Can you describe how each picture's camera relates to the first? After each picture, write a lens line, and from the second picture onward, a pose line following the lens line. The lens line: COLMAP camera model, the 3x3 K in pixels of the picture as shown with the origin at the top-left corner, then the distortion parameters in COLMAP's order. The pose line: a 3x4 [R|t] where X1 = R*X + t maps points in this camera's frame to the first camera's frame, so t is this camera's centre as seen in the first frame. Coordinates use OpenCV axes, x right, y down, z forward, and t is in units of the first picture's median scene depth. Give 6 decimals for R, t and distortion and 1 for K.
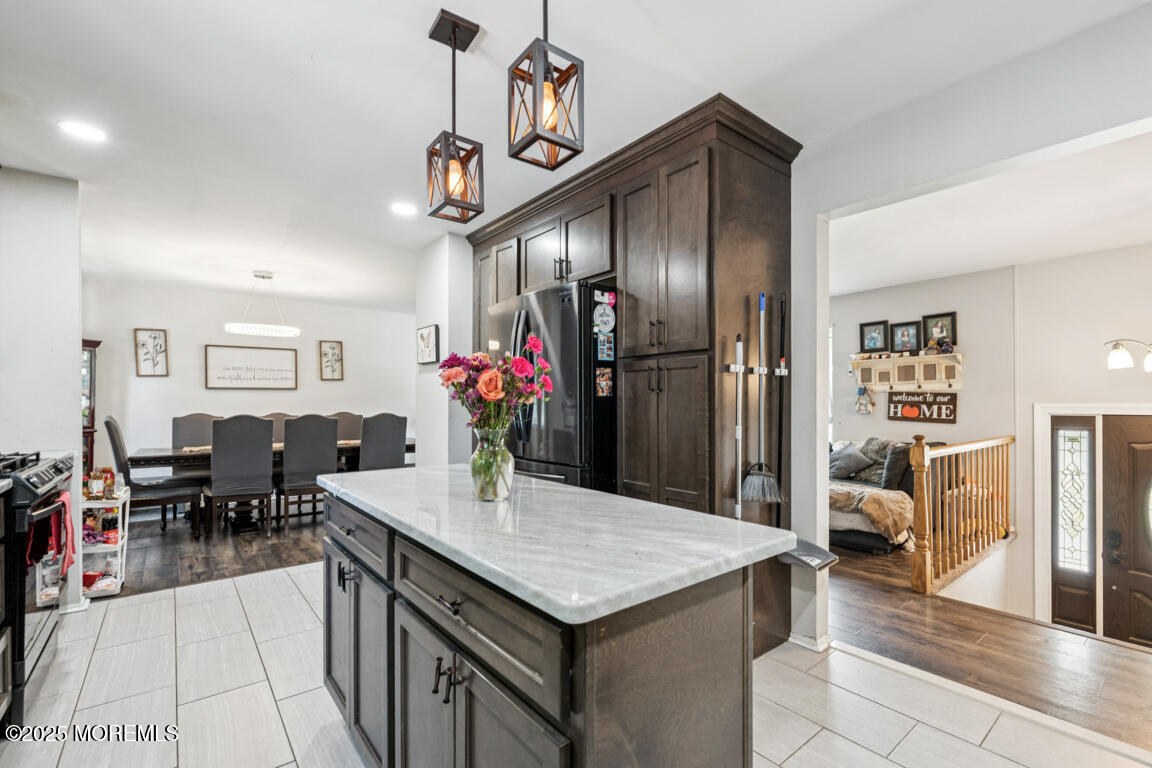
lens RADIAL K [[517.5, 0, 554.5], [0, 517.5, 406.1], [0, 0, 1]] dist [-0.000454, -0.000189]
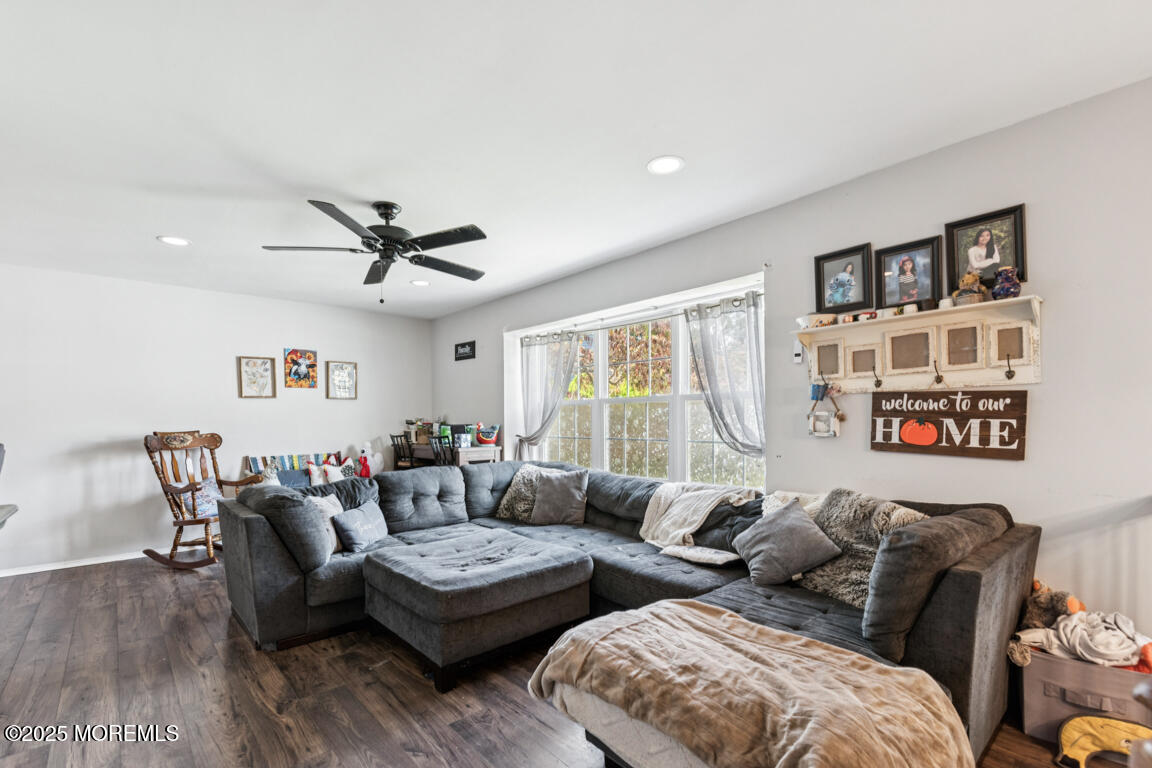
lens RADIAL K [[517.5, 0, 559.8], [0, 517.5, 428.8], [0, 0, 1]] dist [-0.000454, -0.000189]
pose [[0.998809, -0.009246, 0.047914, 0.345615], [0.008840, 0.999923, 0.008685, -0.000255], [-0.047990, -0.008251, 0.998814, 0.555400]]
